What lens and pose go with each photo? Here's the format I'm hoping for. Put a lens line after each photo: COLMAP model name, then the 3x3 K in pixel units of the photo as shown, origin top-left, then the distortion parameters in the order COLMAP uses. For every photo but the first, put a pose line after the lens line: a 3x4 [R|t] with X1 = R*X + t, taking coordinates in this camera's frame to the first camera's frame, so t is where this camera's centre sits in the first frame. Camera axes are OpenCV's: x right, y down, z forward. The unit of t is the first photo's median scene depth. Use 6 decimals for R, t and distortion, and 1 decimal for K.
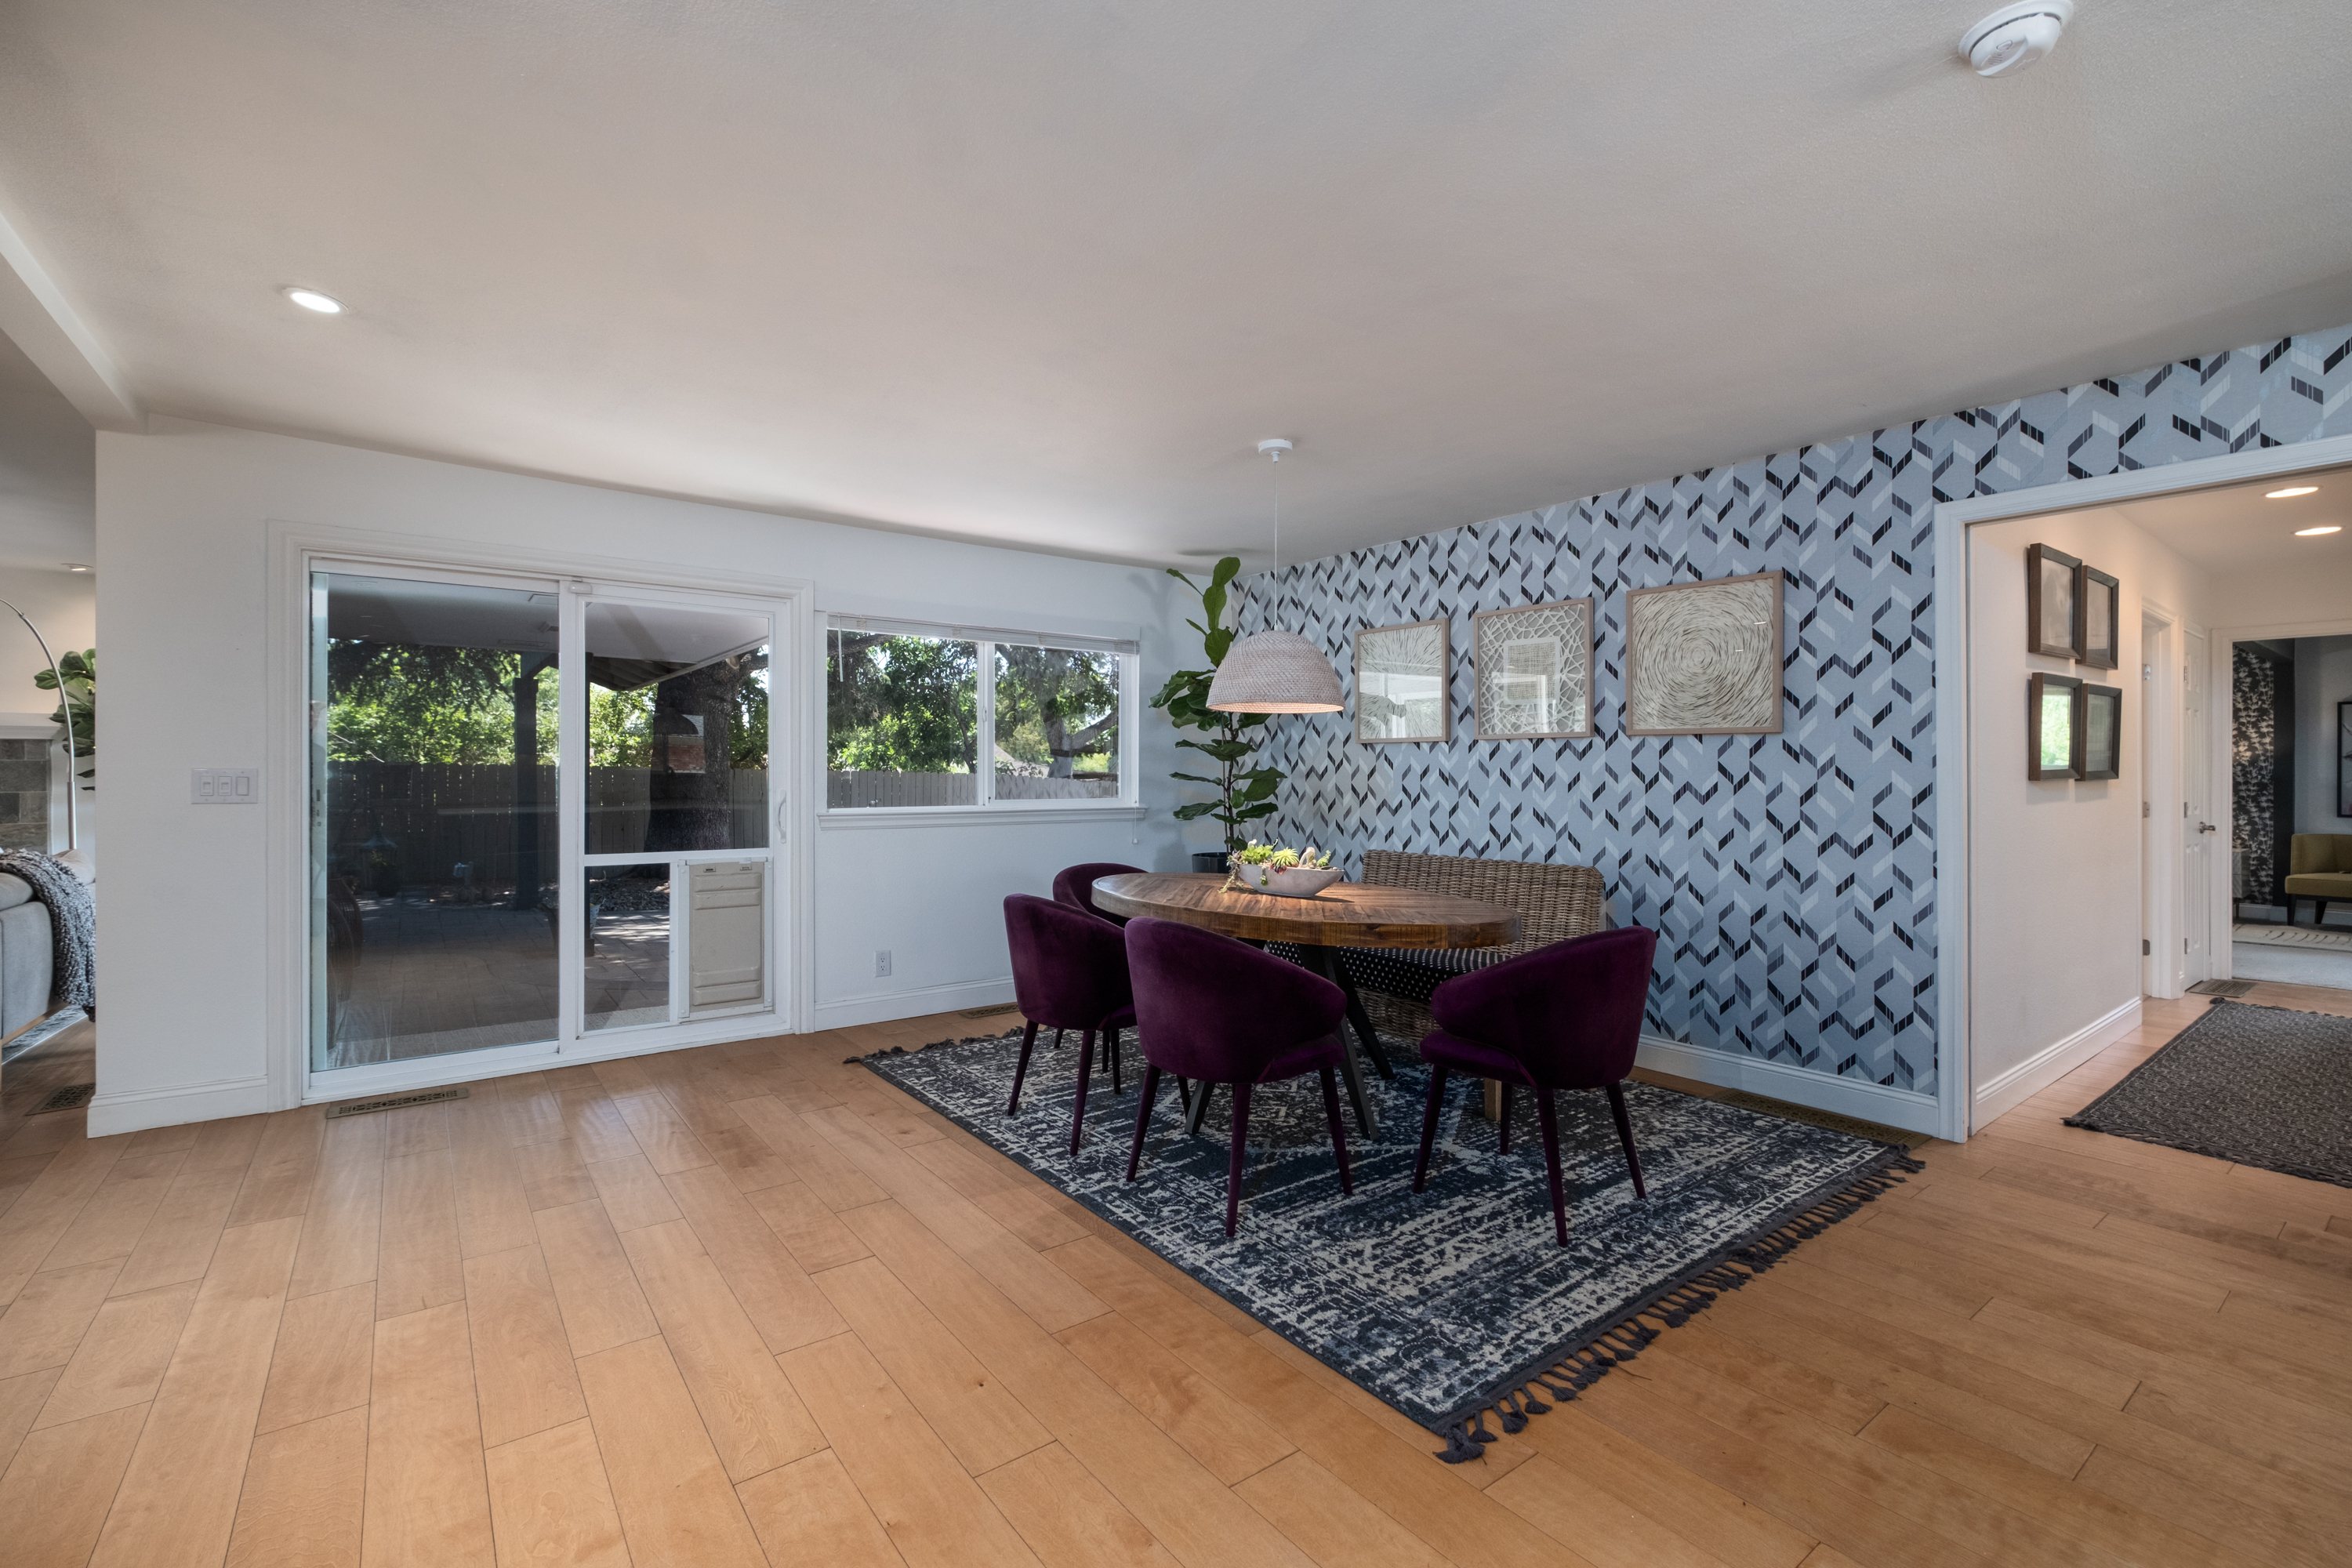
lens RADIAL K [[1023.3, 0, 1175.3], [0, 1023.3, 787.4], [0, 0, 1]] dist [0.000704, -0.000093]
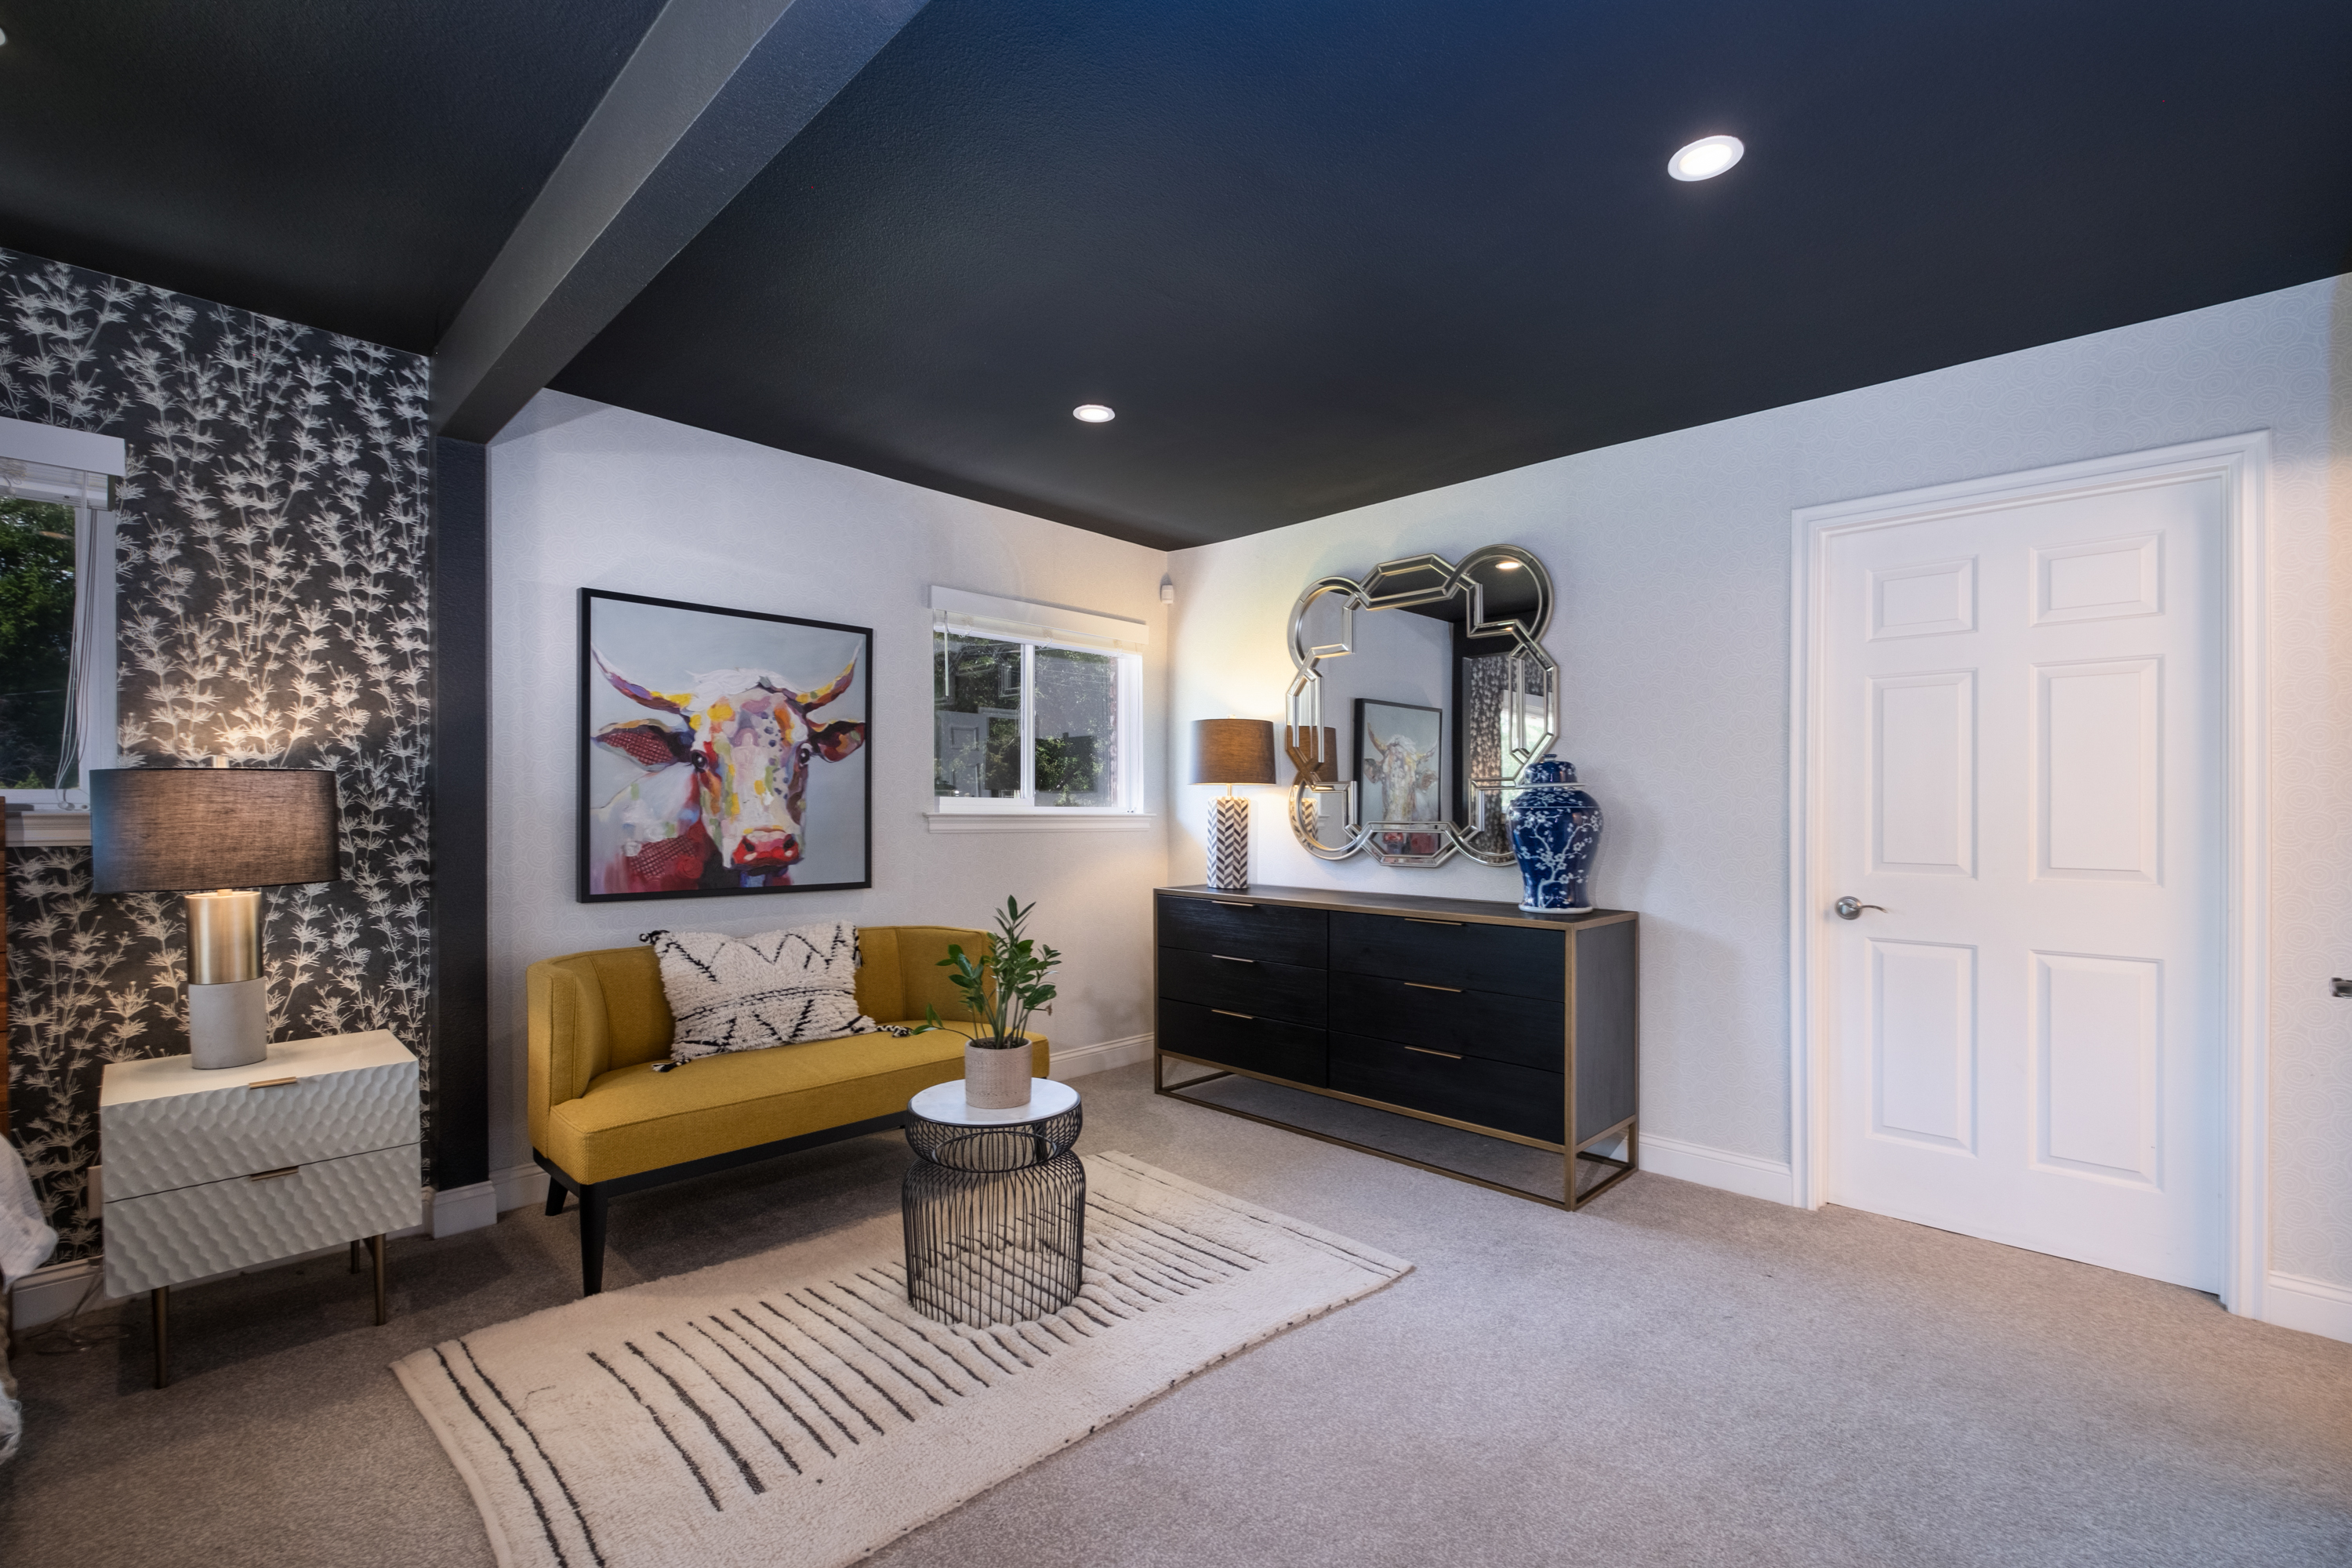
lens RADIAL K [[1023.3, 0, 1192.2], [0, 1023.3, 794.8], [0, 0, 1]] dist [0.000704, -0.000093]
pose [[-0.147098, 0.003441, 0.989116, 0.710555], [0.002408, 0.999992, -0.003121, -0.007664], [-0.989119, 0.001923, -0.147105, 0.802842]]
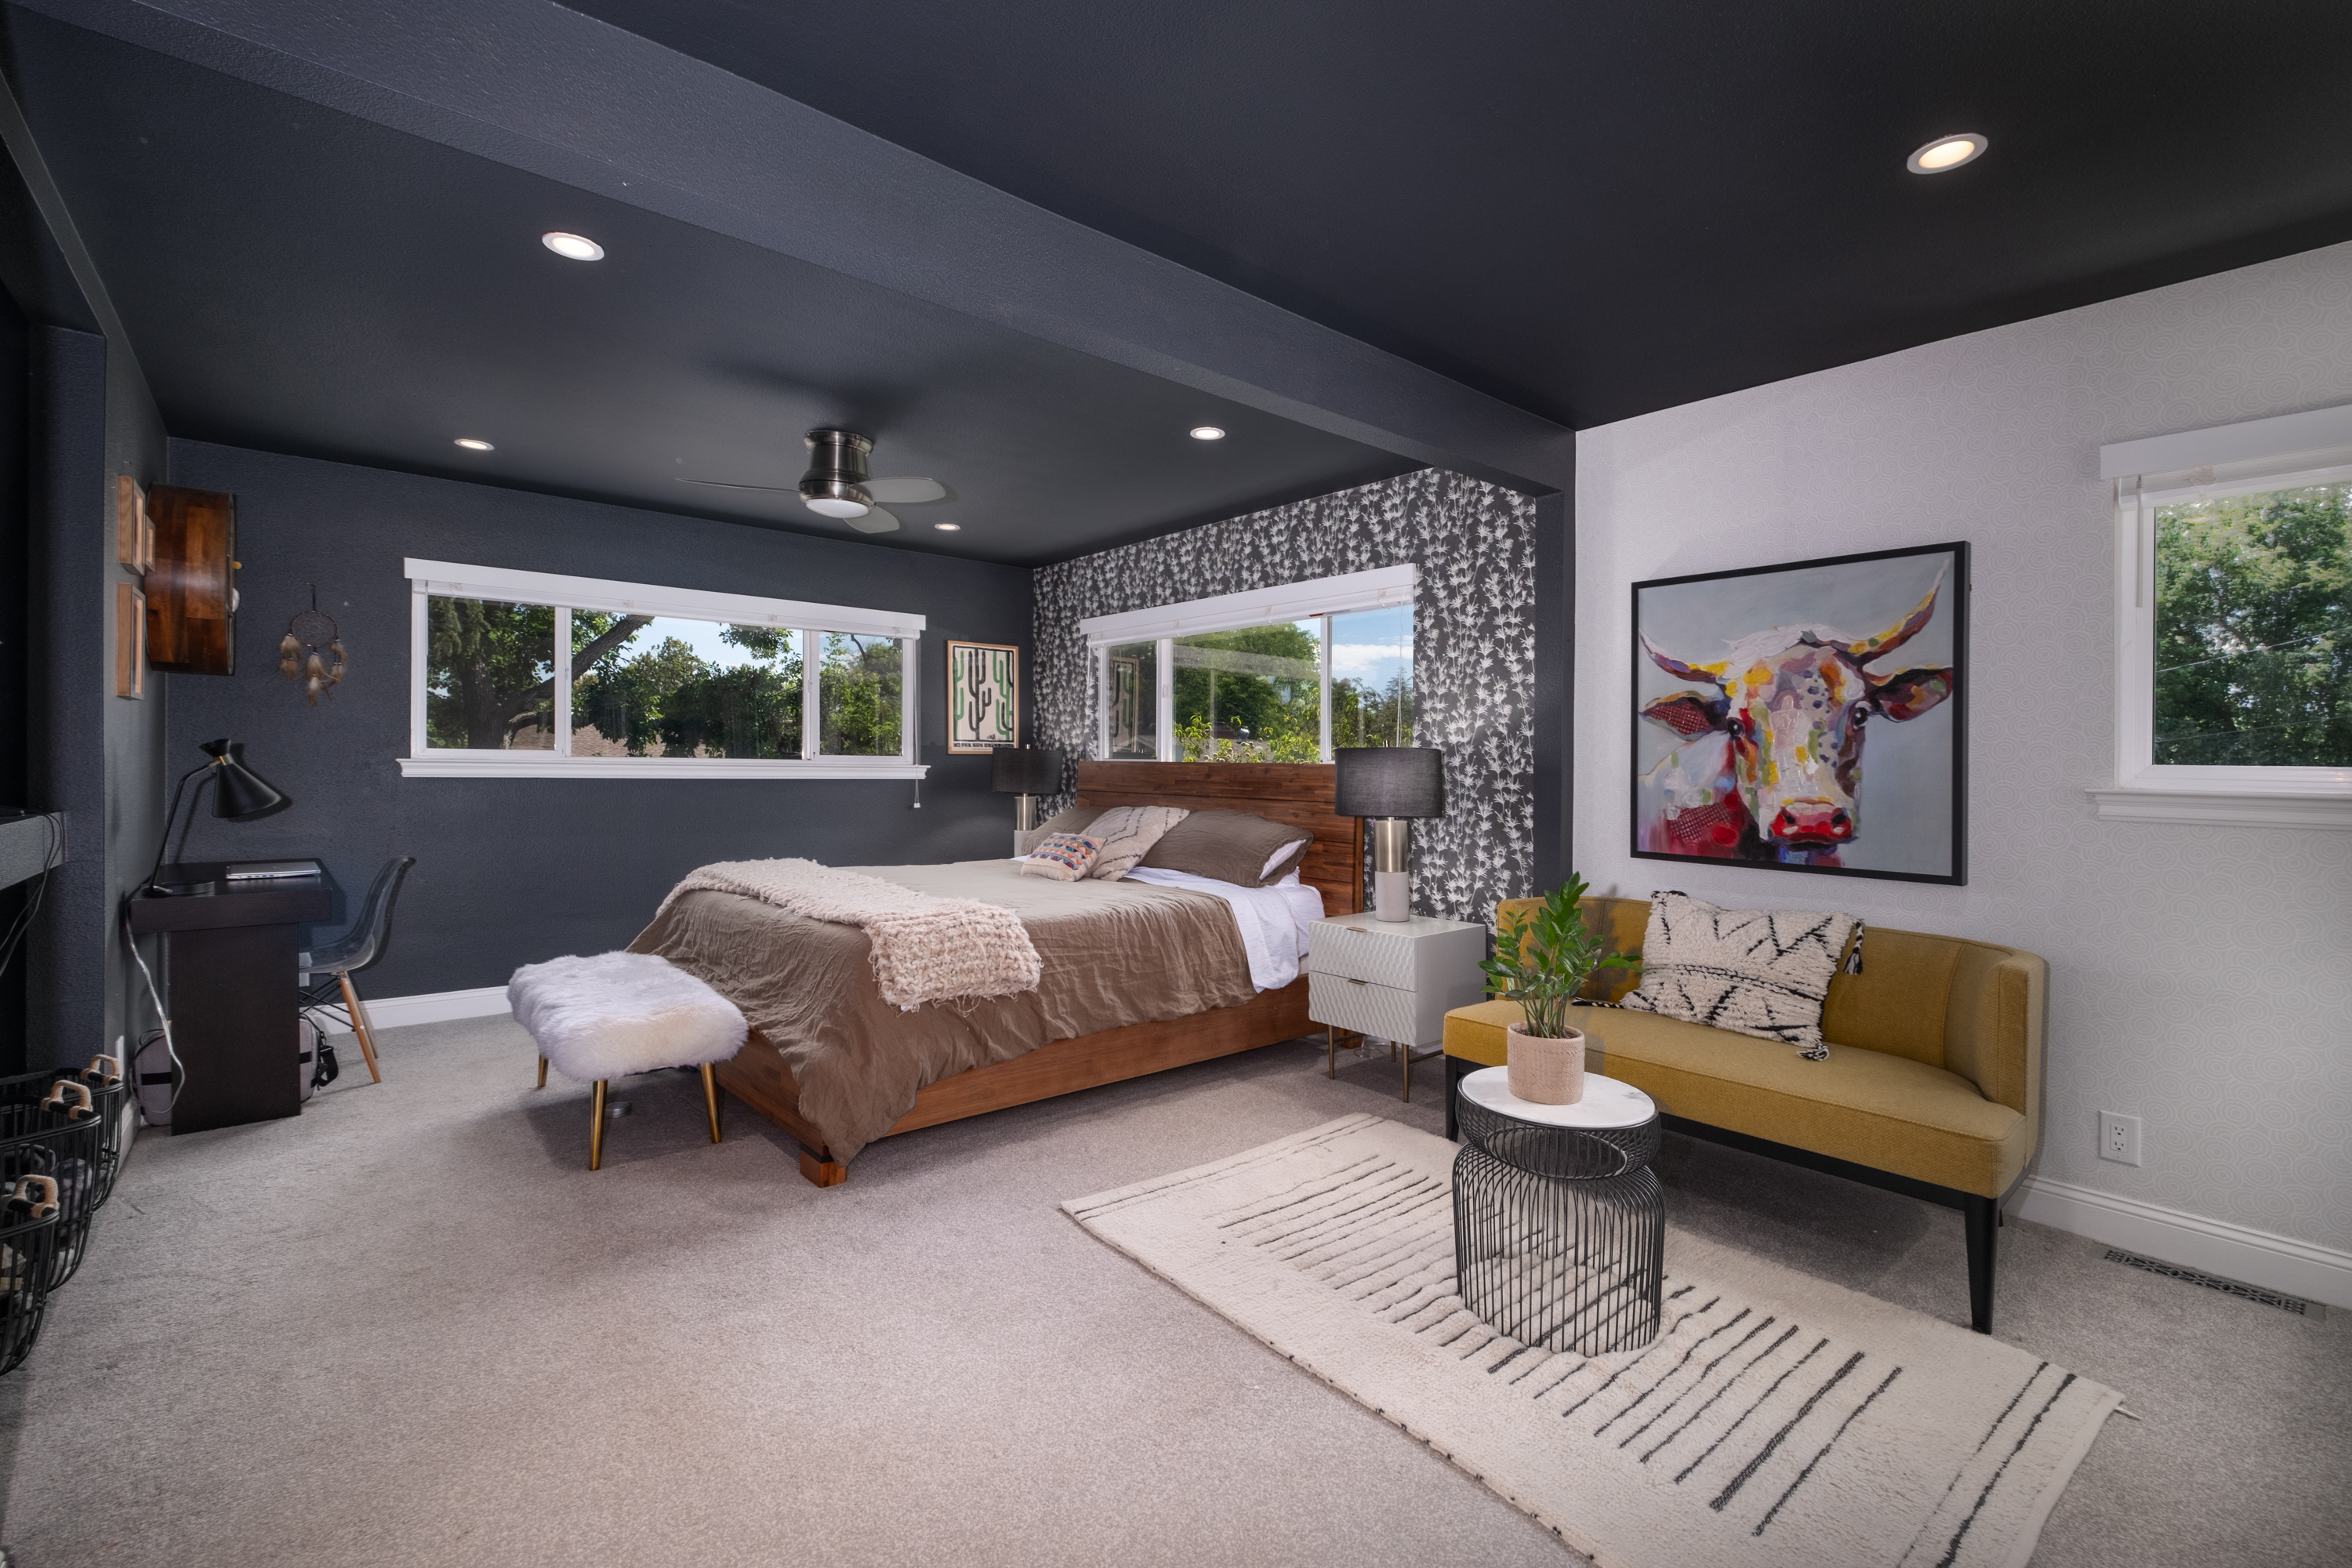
lens RADIAL K [[1023.3, 0, 1192.2], [0, 1023.3, 774.3], [0, 0, 1]] dist [0.000704, -0.000093]
pose [[0.998276, 0.008491, 0.058081, 0.891761], [-0.008508, 0.999964, 0.000039, -0.003462], [-0.058079, -0.000533, 0.998312, 0.566946]]
